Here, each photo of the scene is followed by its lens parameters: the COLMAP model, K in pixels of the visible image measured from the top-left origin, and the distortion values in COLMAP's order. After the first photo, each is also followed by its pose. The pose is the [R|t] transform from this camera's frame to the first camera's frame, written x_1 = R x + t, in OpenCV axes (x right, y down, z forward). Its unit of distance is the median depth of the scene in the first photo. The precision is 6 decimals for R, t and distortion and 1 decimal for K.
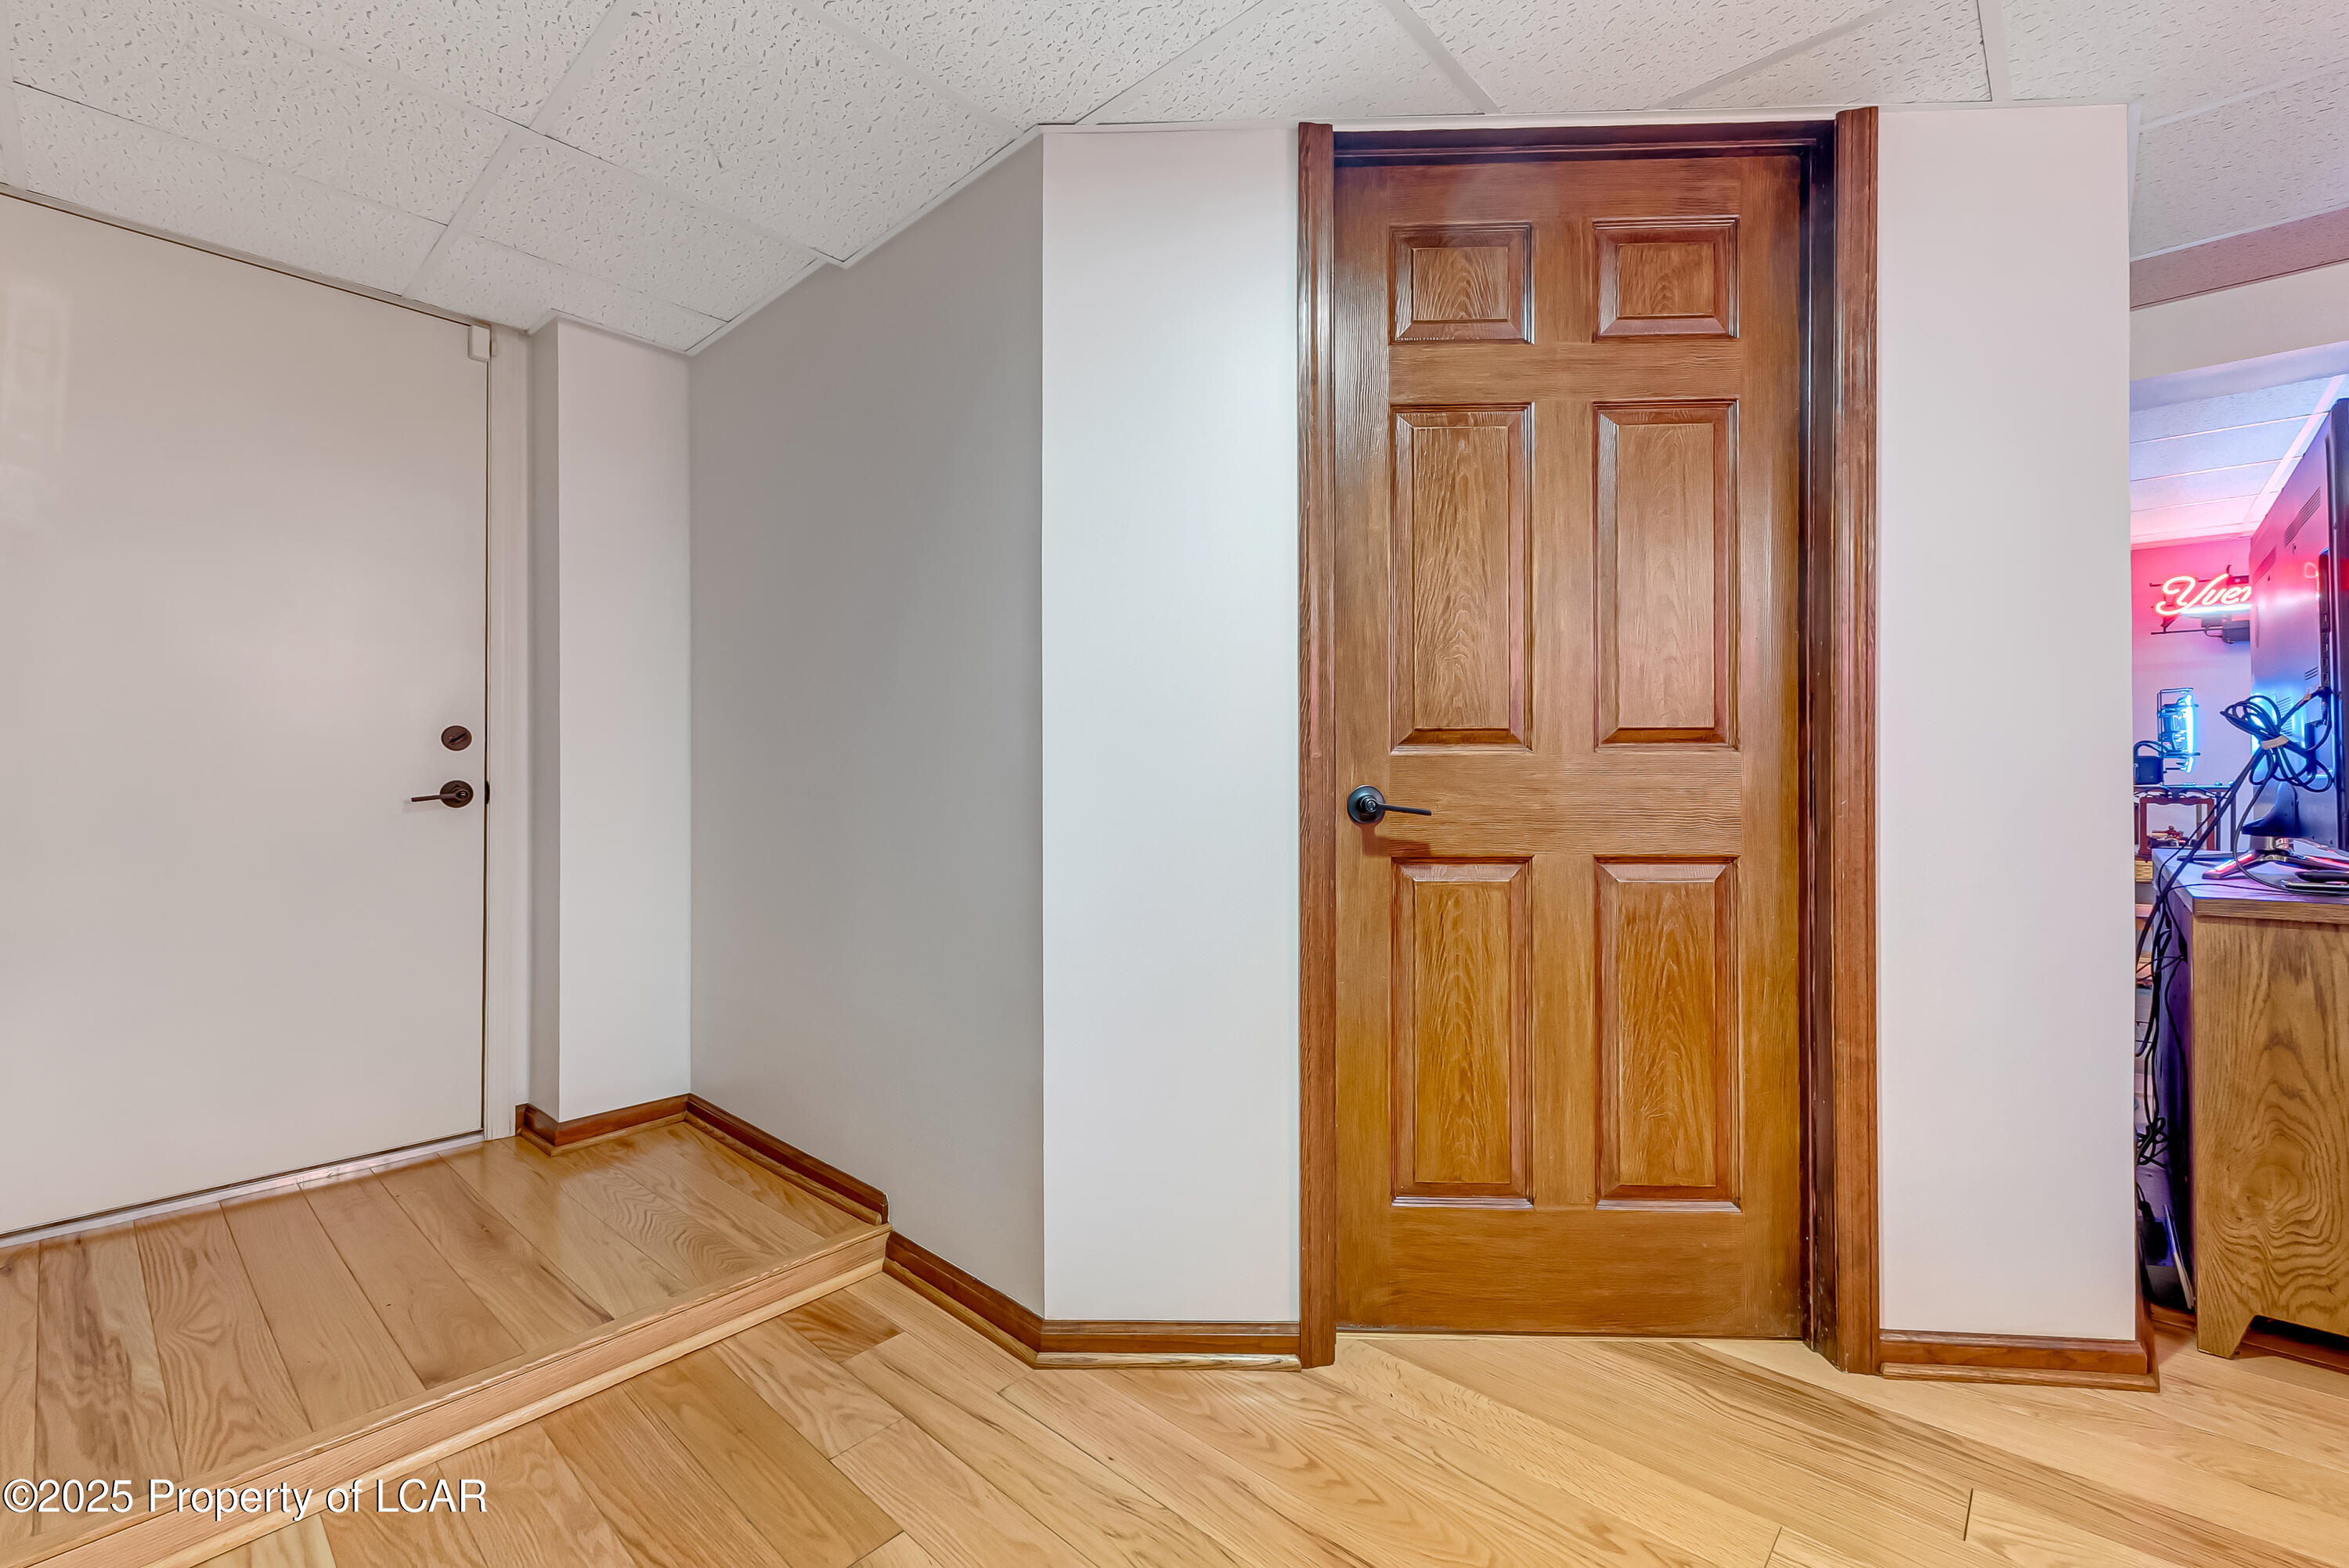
lens RADIAL K [[992.2, 0, 1168.0], [0, 992.2, 779.8], [0, 0, 1]] dist [0.005714, 0.000233]
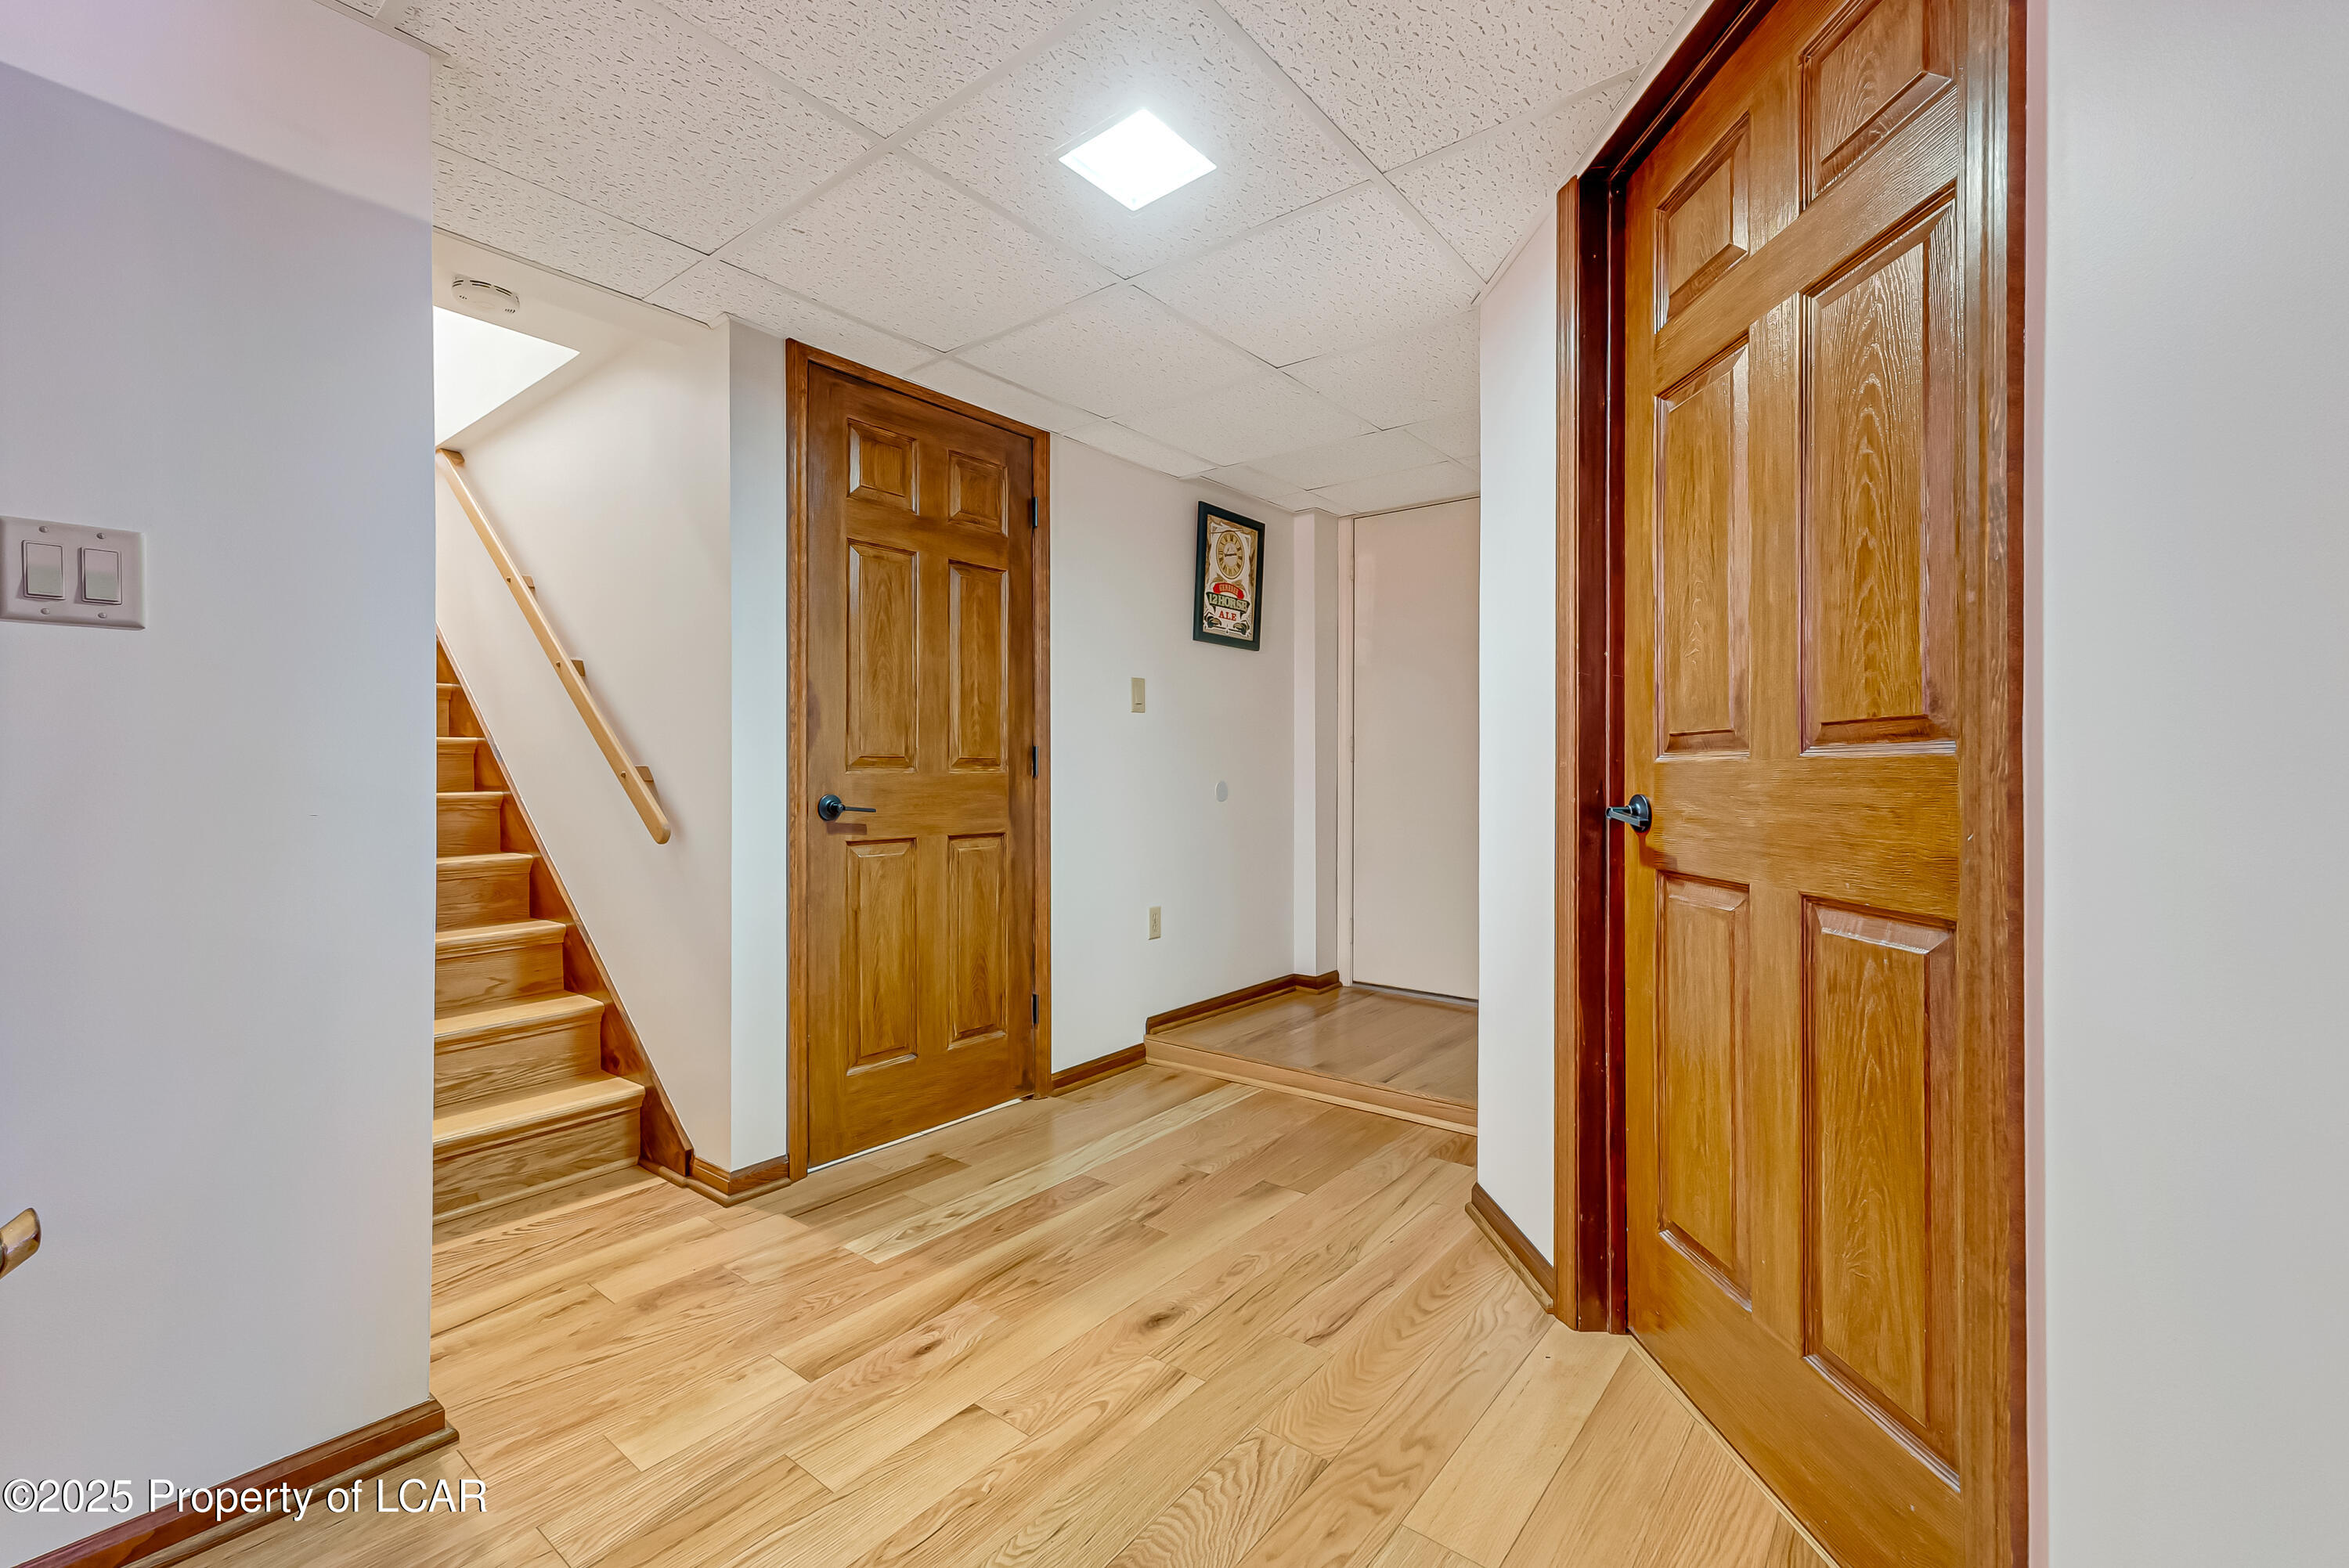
lens RADIAL K [[992.2, 0, 1152.1], [0, 992.2, 765.5], [0, 0, 1]] dist [0.005714, 0.000233]
pose [[0.053005, -0.008318, -0.998560, 1.163159], [0.005591, 0.999952, -0.008032, -0.017295], [0.998579, -0.005157, 0.053049, 0.465604]]
